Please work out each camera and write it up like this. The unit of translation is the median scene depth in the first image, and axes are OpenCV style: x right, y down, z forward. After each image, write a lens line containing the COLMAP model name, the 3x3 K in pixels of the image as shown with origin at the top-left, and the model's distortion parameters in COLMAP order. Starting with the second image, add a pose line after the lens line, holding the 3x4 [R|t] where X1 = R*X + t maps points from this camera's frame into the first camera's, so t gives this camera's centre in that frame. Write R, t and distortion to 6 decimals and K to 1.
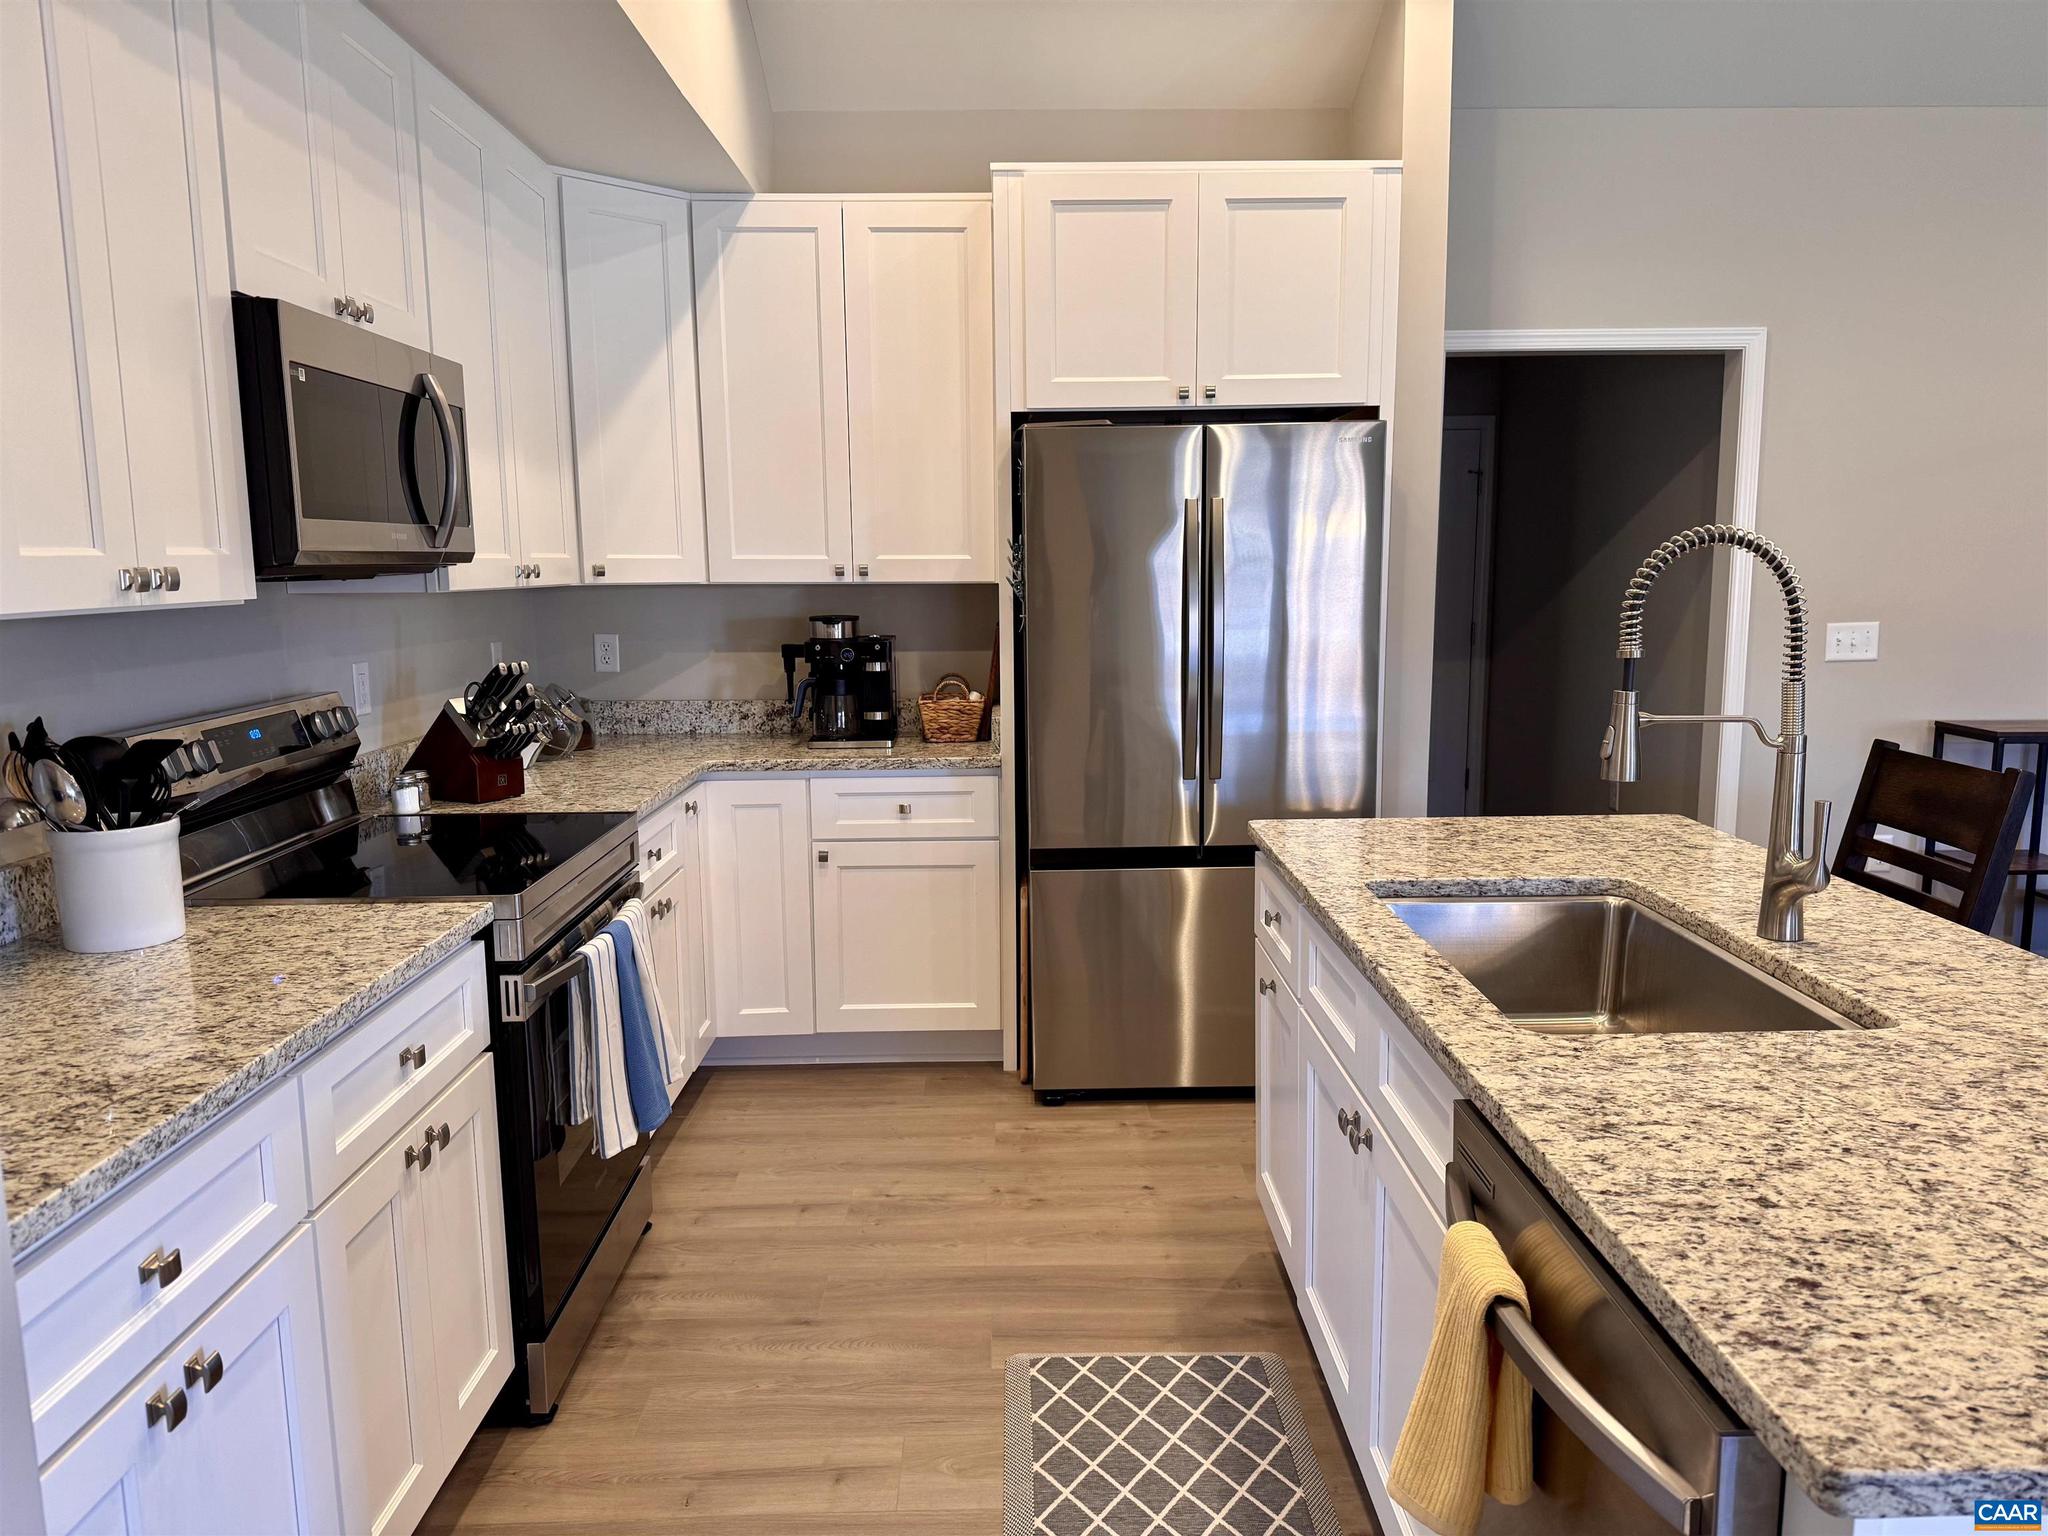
lens RADIAL K [[1434.1, 0, 1036.4], [0, 1434.1, 774.5], [0, 0, 1]] dist [0.090880, -0.114149]
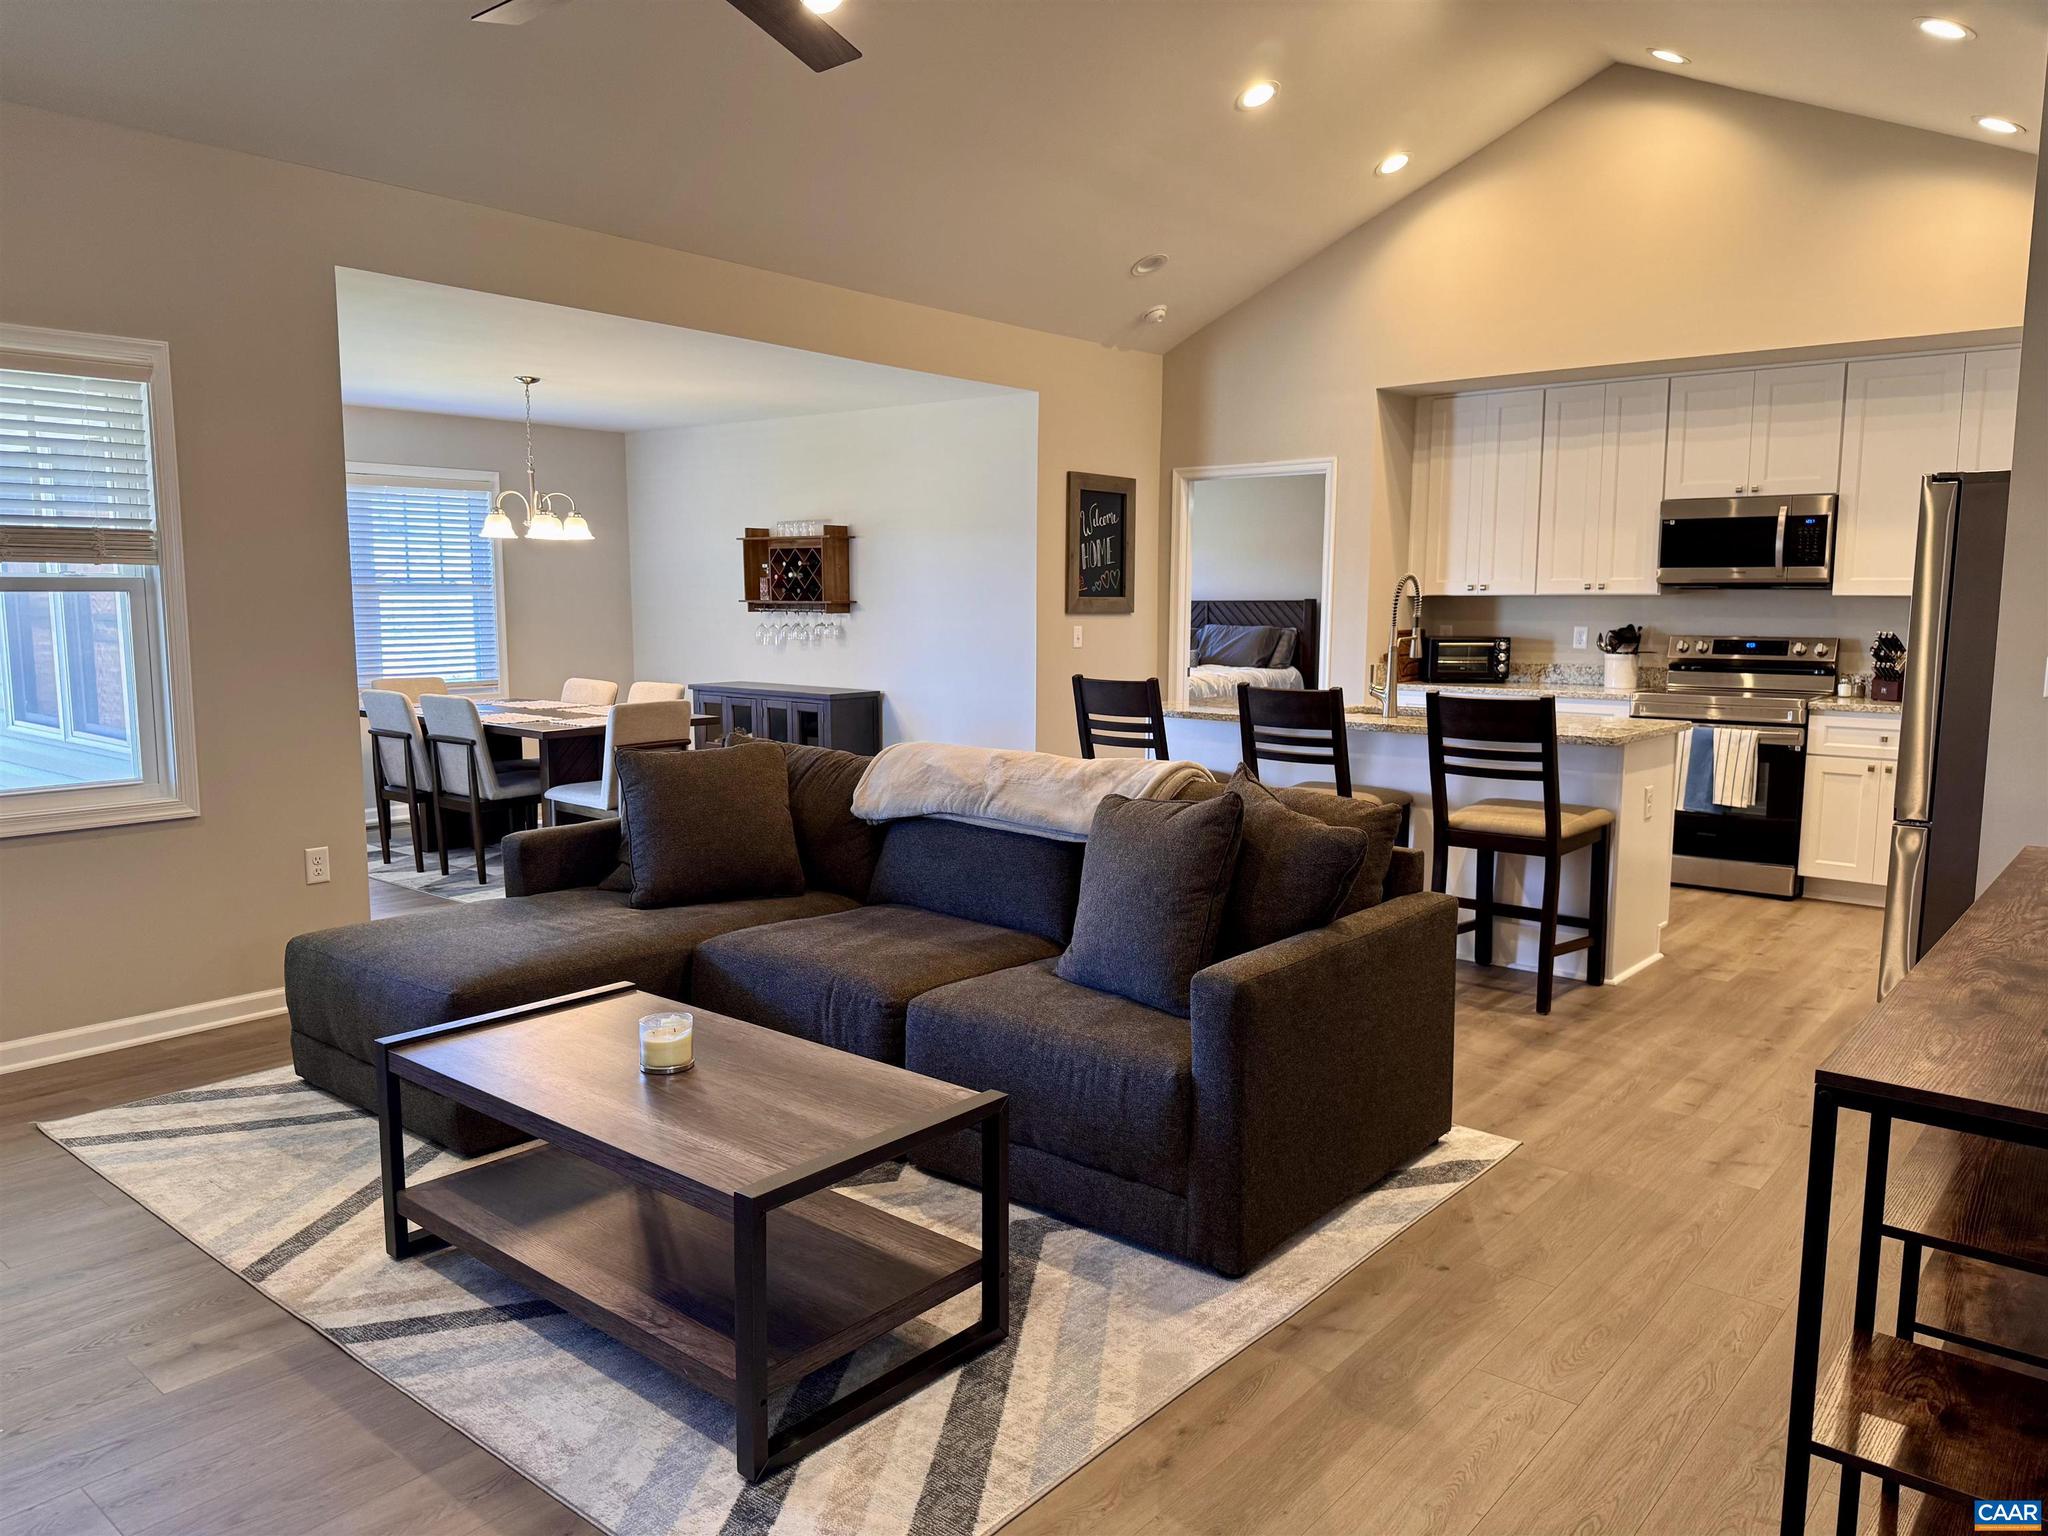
lens RADIAL K [[1430.9, 0, 1024.0], [0, 1430.9, 768.0], [0, 0, 1]] dist [0.151477, -0.276437]
pose [[-0.658195, 0.103600, -0.745685, 1.669158], [-0.107379, 0.967441, 0.229190, -0.196527], [0.745150, 0.230923, -0.625640, 1.218723]]
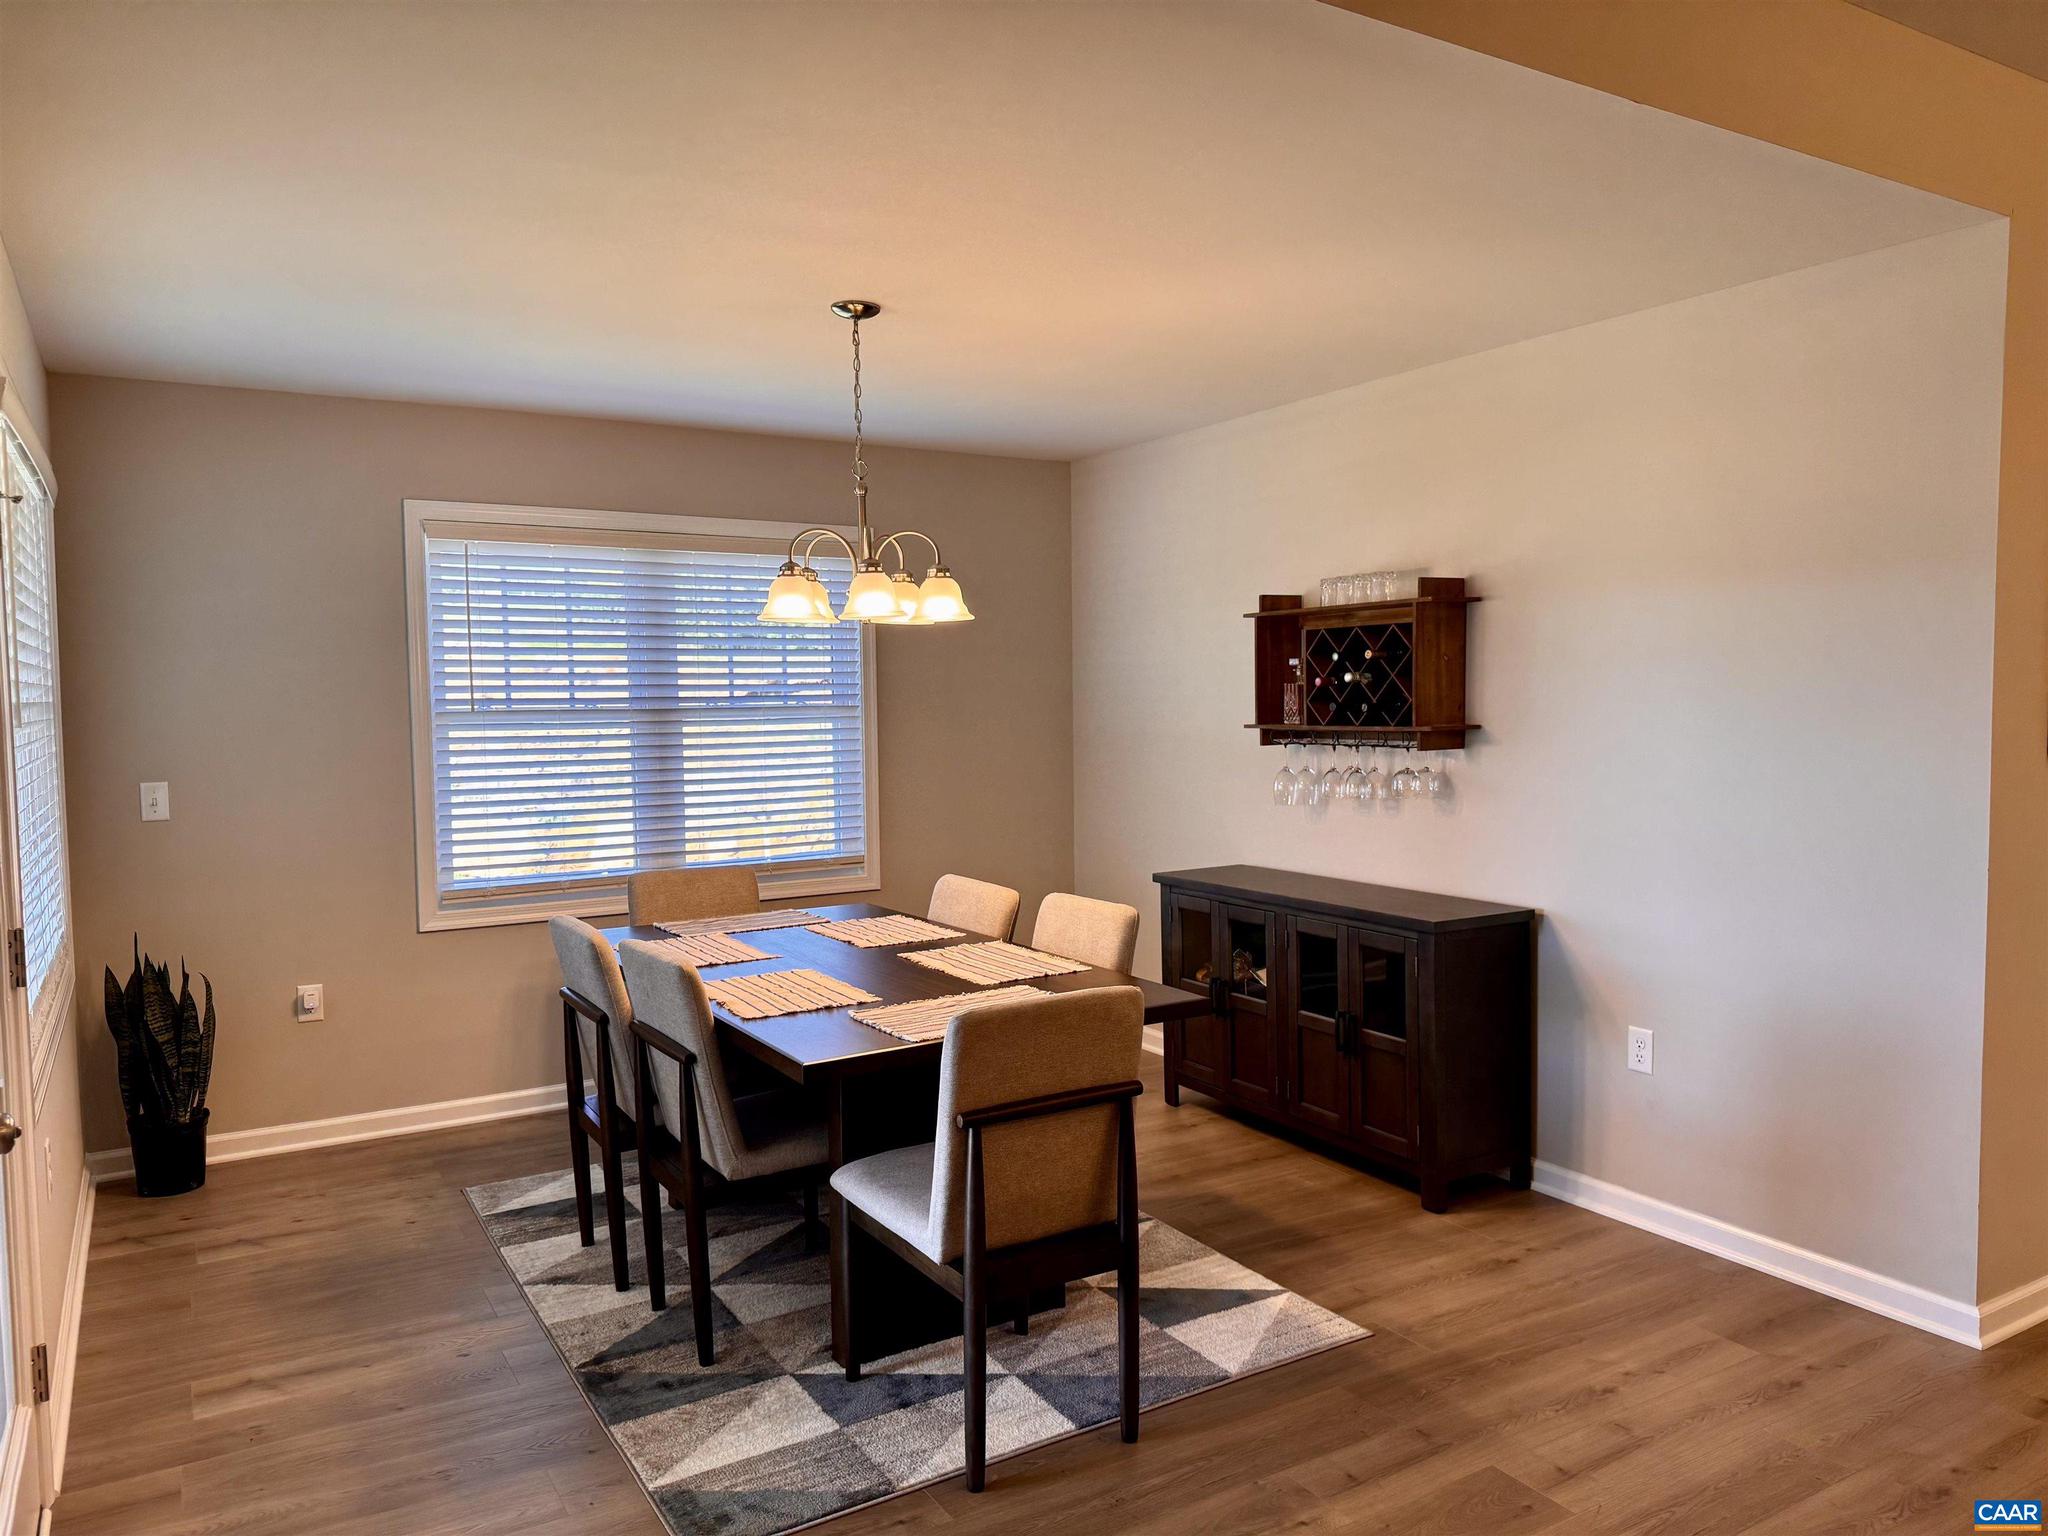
lens RADIAL K [[1430.9, 0, 1024.0], [0, 1430.9, 768.0], [0, 0, 1]] dist [0.151477, -0.276437]
pose [[-0.866166, 0.051559, -0.497089, 1.008841], [-0.049365, 0.980973, 0.187765, -0.067356], [0.497312, 0.187174, -0.847140, 0.339204]]
